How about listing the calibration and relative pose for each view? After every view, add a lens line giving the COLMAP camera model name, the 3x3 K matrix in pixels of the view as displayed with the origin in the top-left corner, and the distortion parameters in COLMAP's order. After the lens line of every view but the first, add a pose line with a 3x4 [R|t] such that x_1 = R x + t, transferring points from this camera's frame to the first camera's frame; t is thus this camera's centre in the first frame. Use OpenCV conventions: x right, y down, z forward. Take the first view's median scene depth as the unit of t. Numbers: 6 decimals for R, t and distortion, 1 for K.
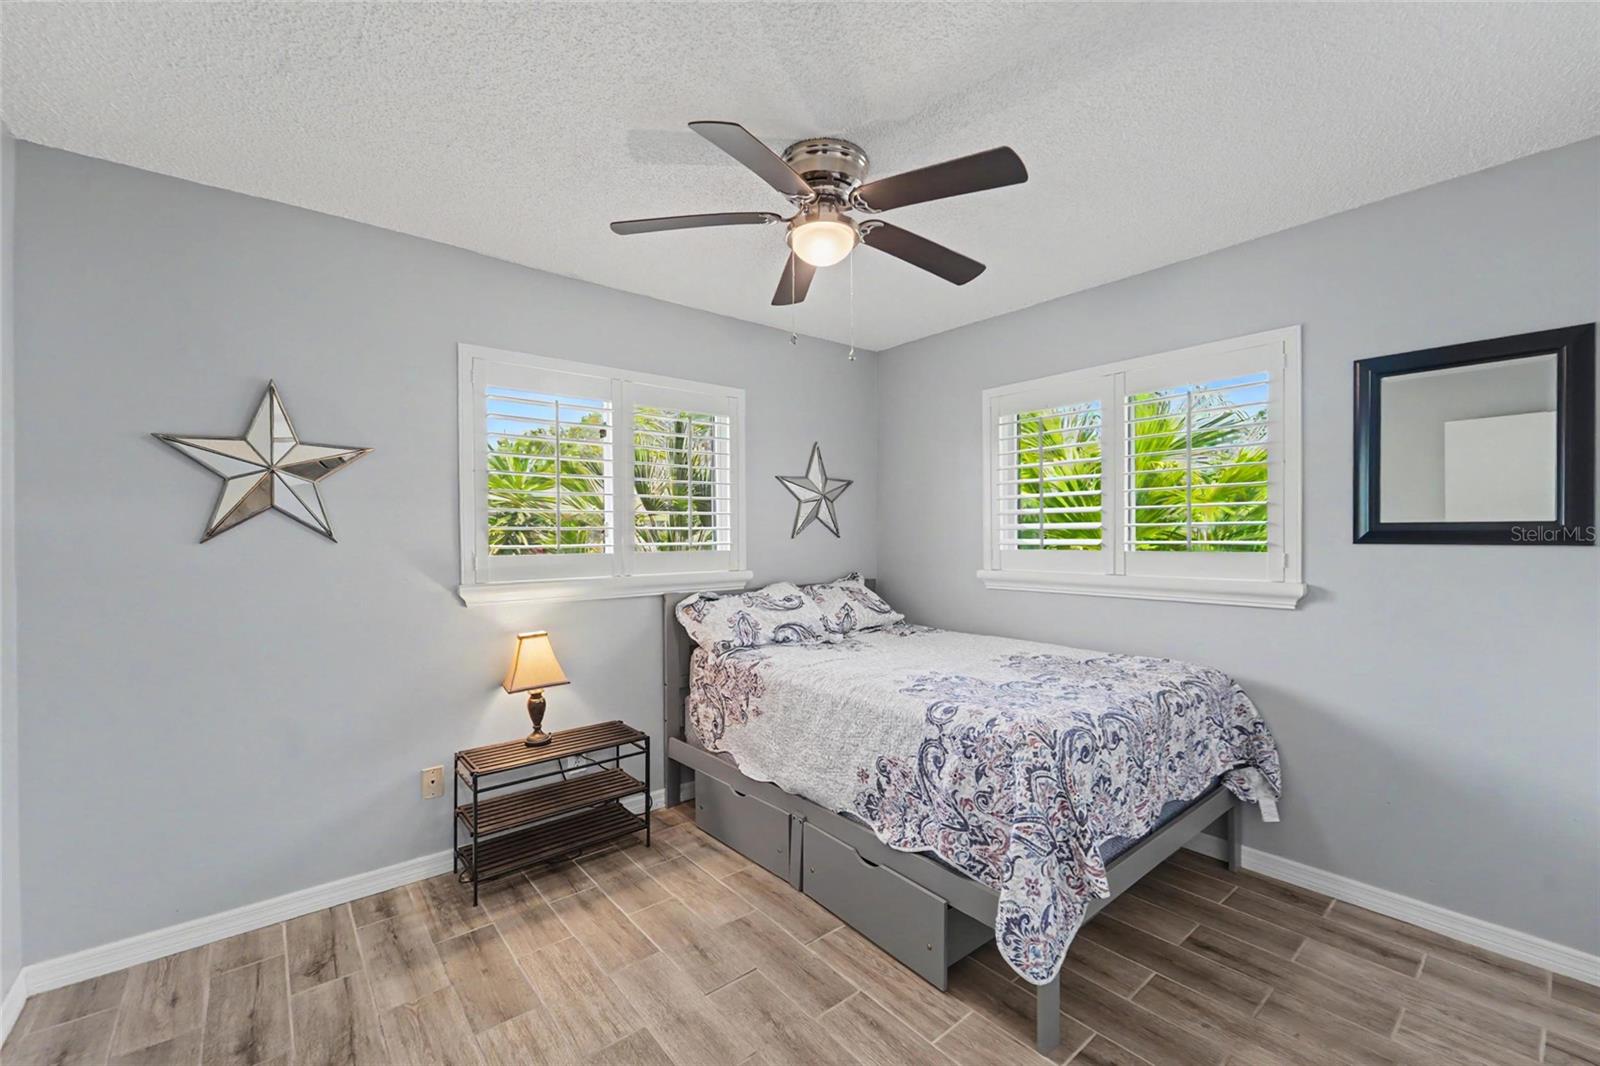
lens RADIAL K [[650.9, 0, 770.2], [0, 650.9, 528.7], [0, 0, 1]] dist [0.013378, -0.000146]
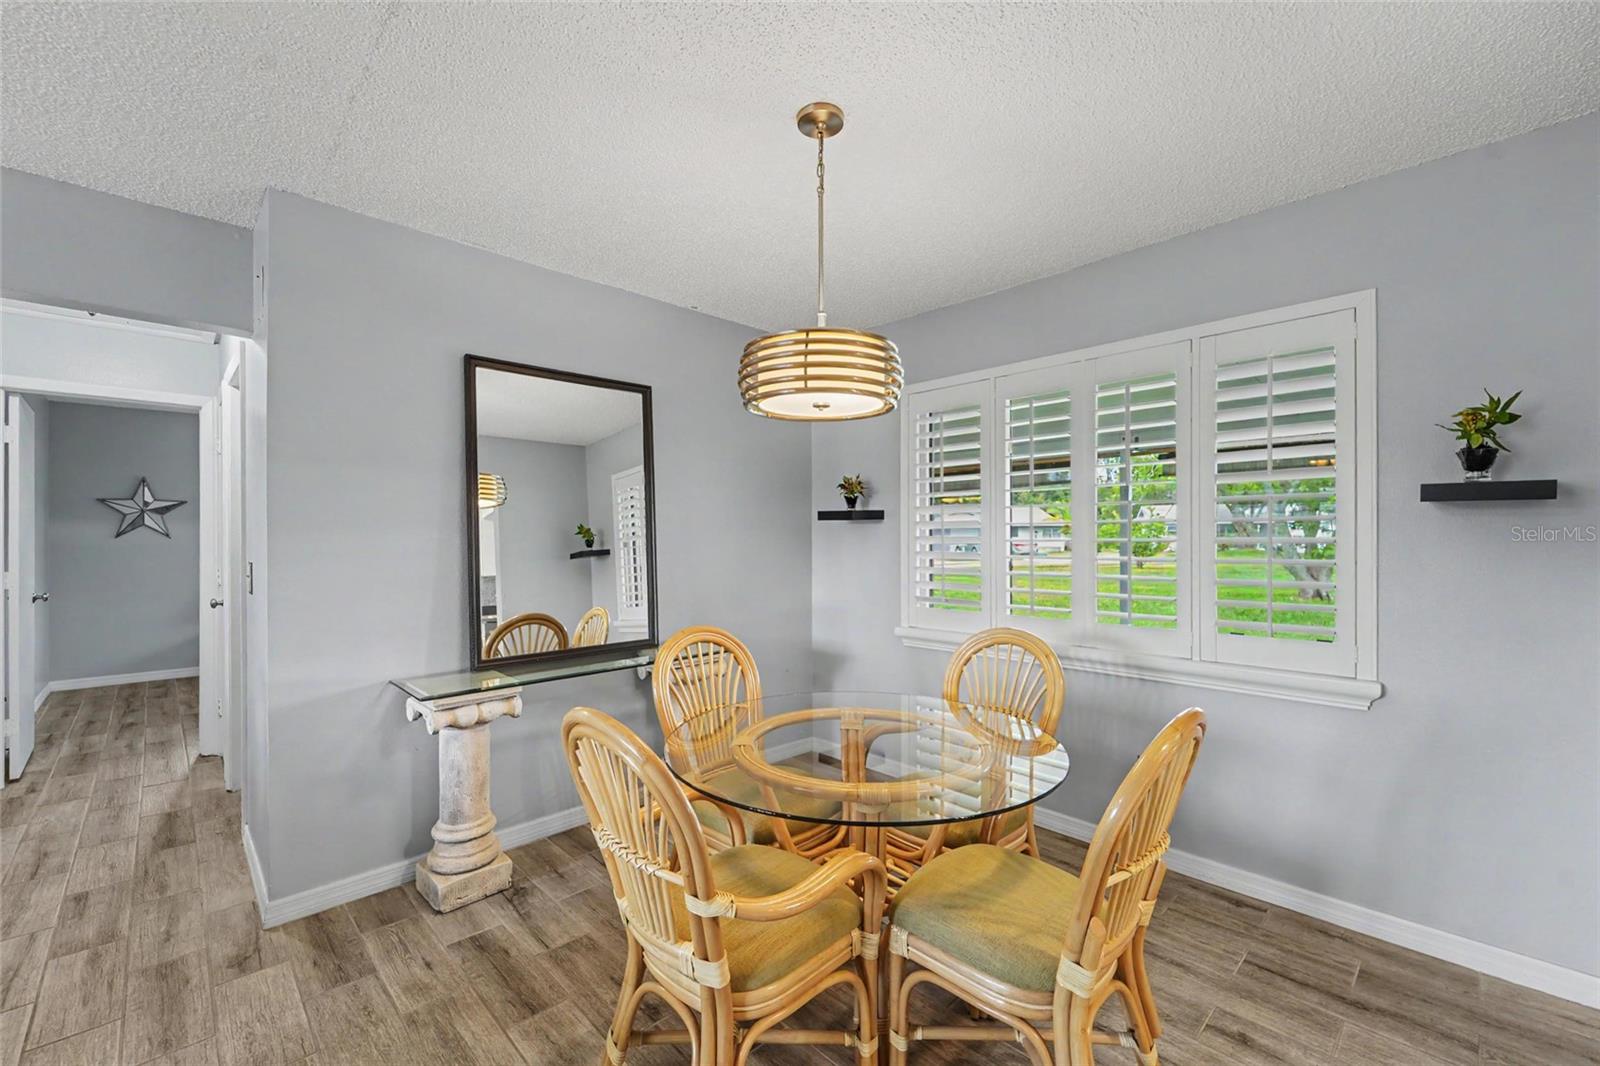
lens RADIAL K [[660.1, 0, 804.8], [0, 660.1, 531.0], [0, 0, 1]] dist [0.000037, -0.000018]
pose [[0.995361, -0.001728, 0.096198, 0.775588], [0.001405, 0.999993, 0.003422, -0.006839], [-0.096203, -0.003271, 0.995356, -0.903548]]
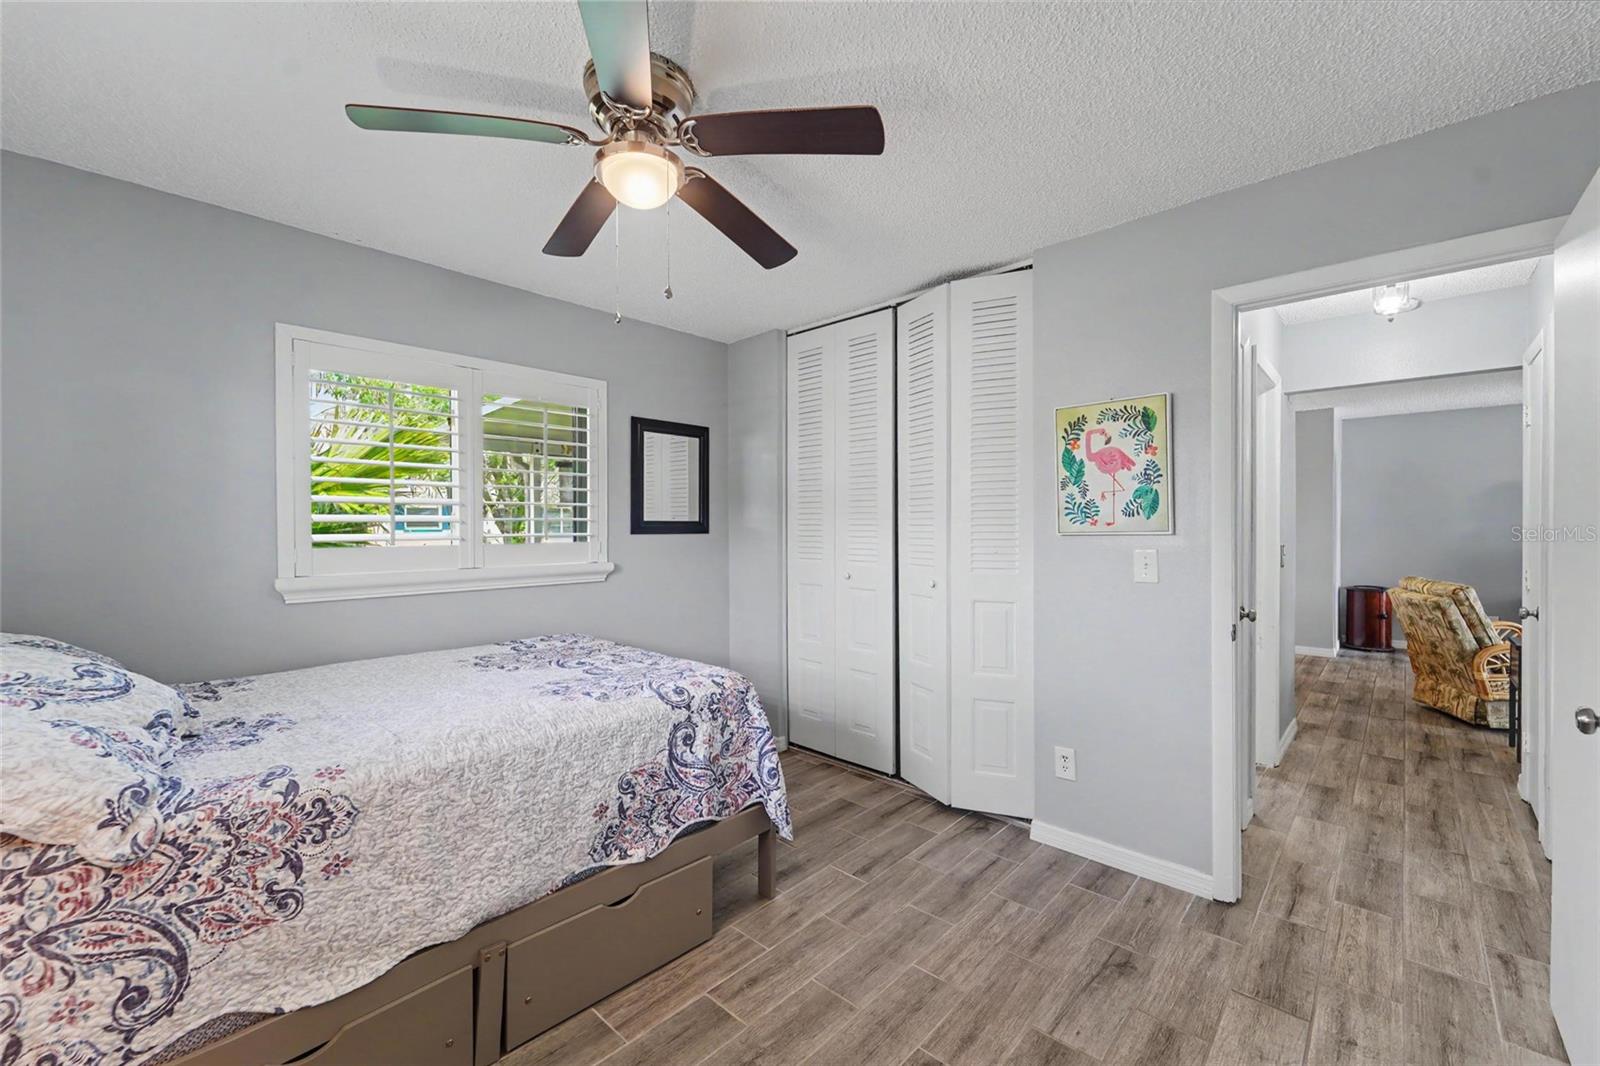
lens RADIAL K [[676.3, 0, 795.9], [0, 676.3, 524.1], [0, 0, 1]] dist [0.008349, -0.000112]
pose [[-0.165442, 0.007704, 0.986189, -0.794470], [-0.004145, 0.999955, -0.008507, 0.012806], [-0.986211, -0.005496, -0.165402, 0.929960]]
